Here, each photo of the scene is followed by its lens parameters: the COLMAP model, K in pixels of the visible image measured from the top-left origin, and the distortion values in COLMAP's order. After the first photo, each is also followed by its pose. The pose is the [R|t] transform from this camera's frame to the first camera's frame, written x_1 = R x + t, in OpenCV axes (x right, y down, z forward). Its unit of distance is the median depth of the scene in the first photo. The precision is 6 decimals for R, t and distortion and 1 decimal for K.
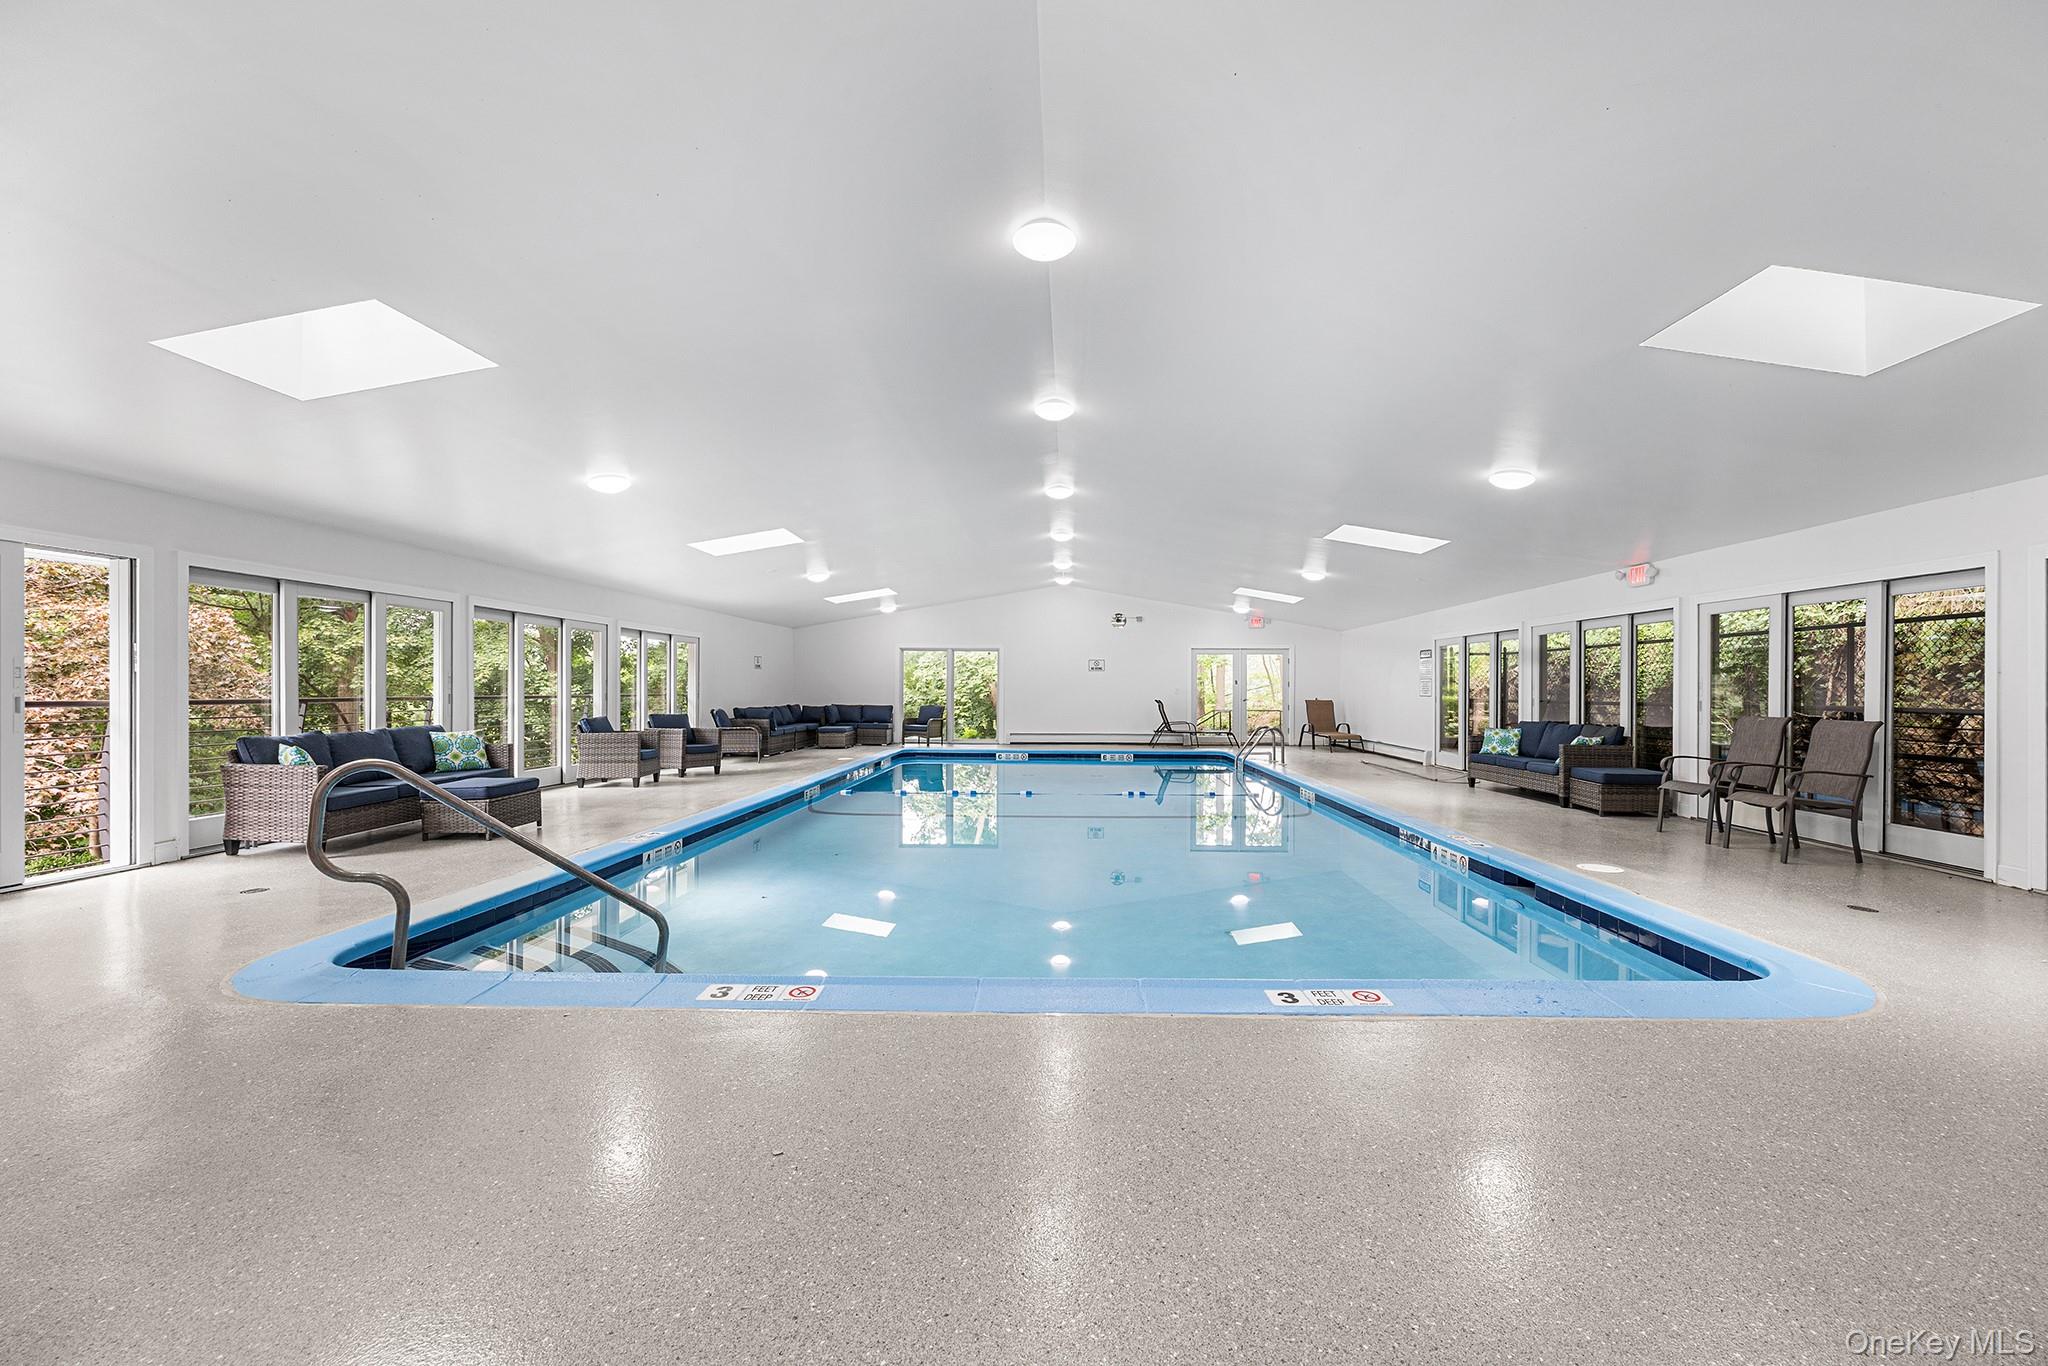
lens RADIAL K [[826.5, 0, 1024.0], [0, 826.5, 683.0], [0, 0, 1]] dist [-0.001593, 0.000064]
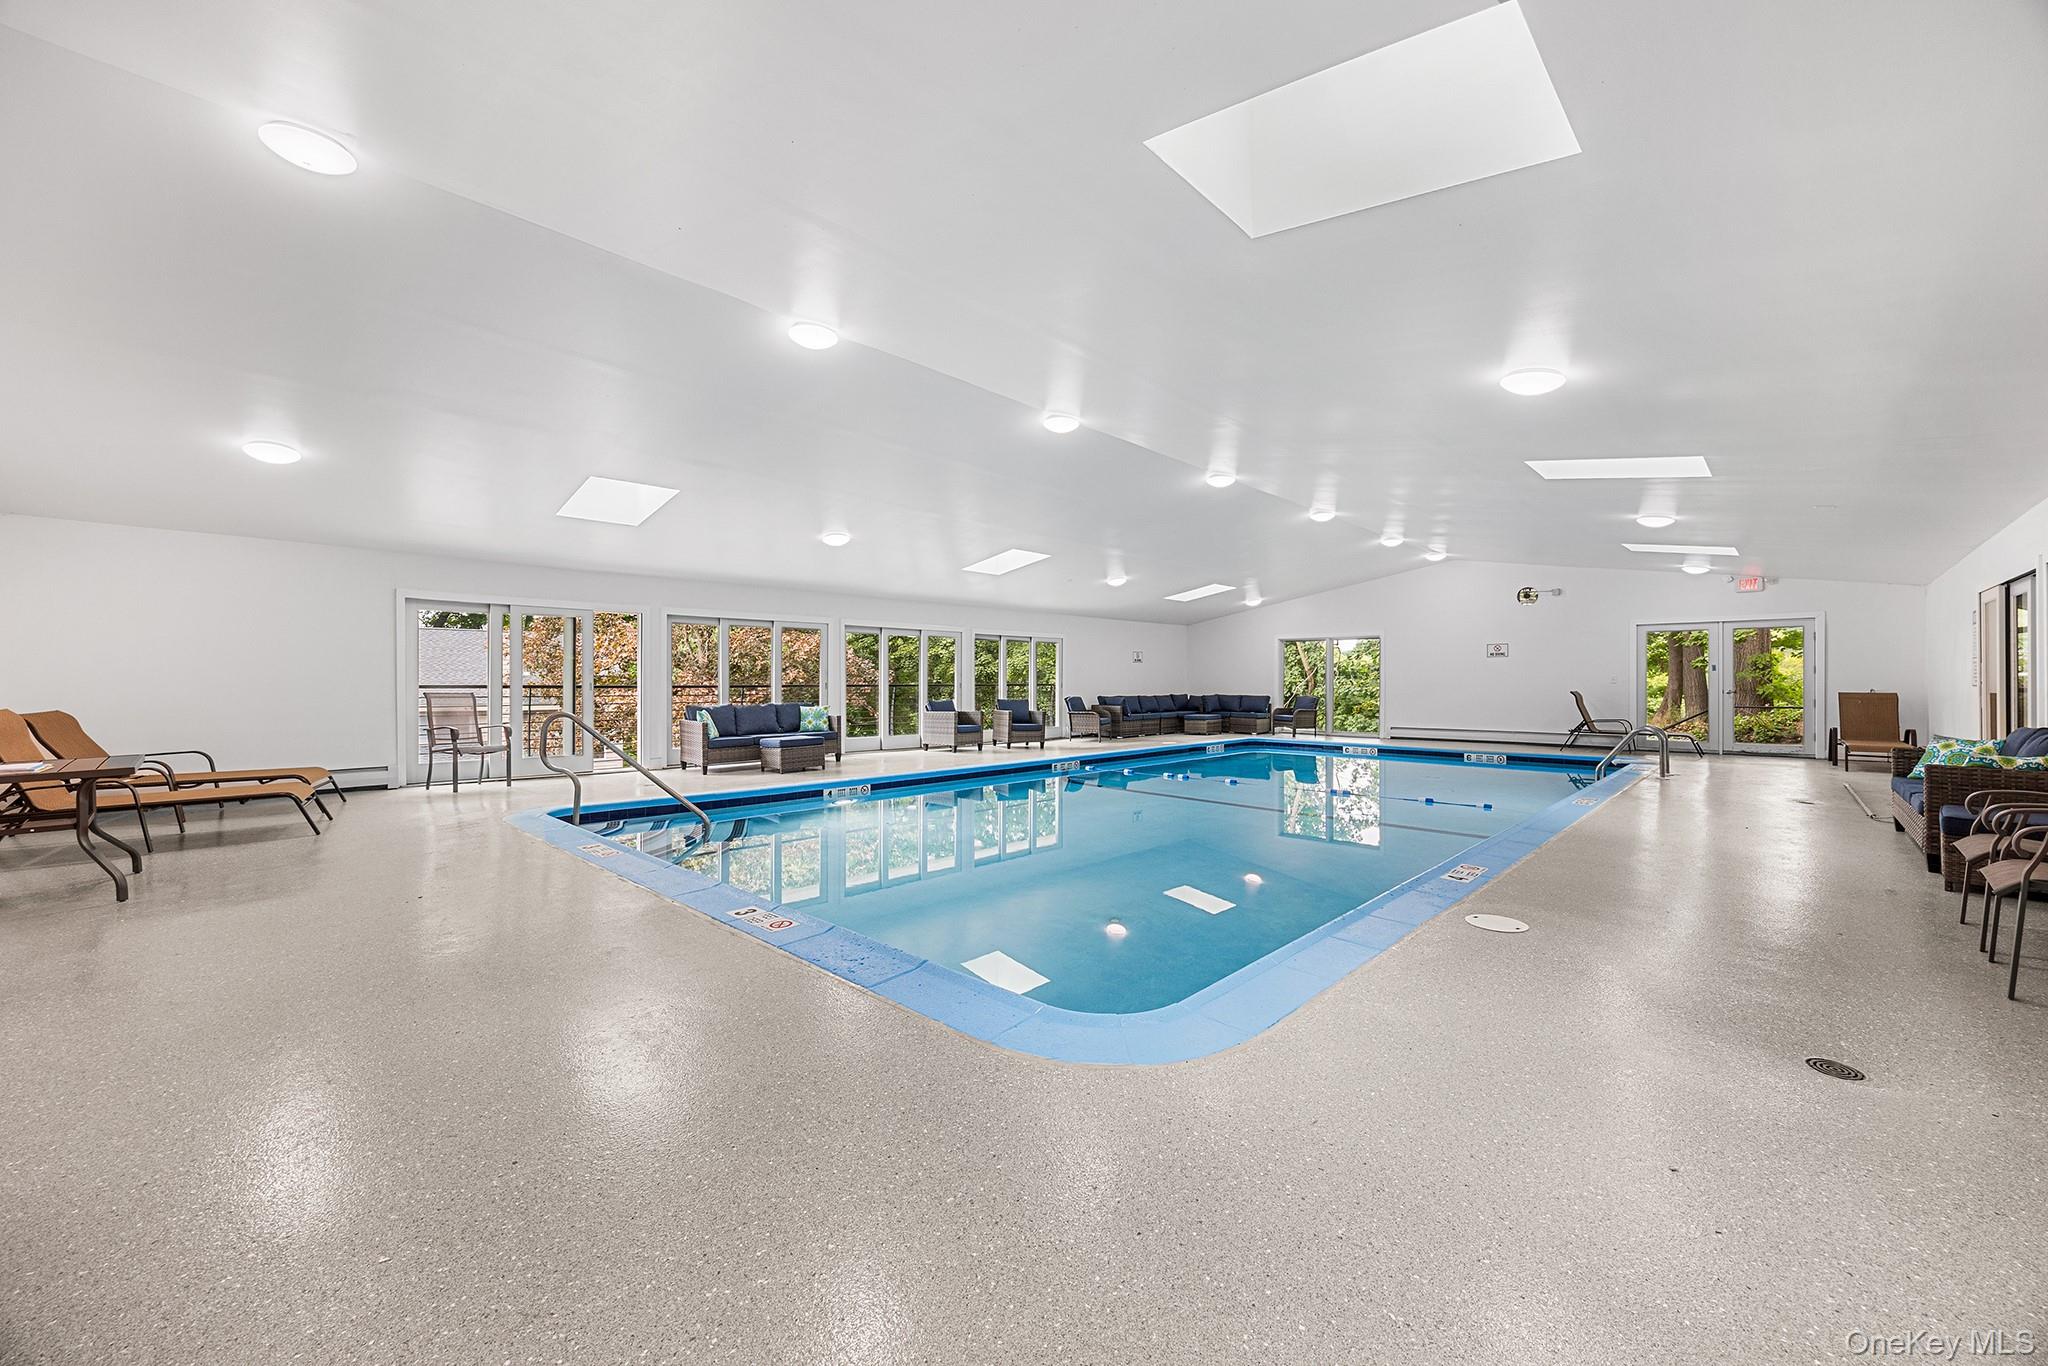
lens RADIAL K [[791.1, 0, 1024.0], [0, 791.1, 683.0], [0, 0, 1]] dist [-0.003710, -0.000341]
pose [[0.741840, -0.003139, -0.670569, 0.288330], [0.007550, 0.999965, 0.003671, 0.005768], [0.670534, -0.007786, 0.741838, 0.078178]]
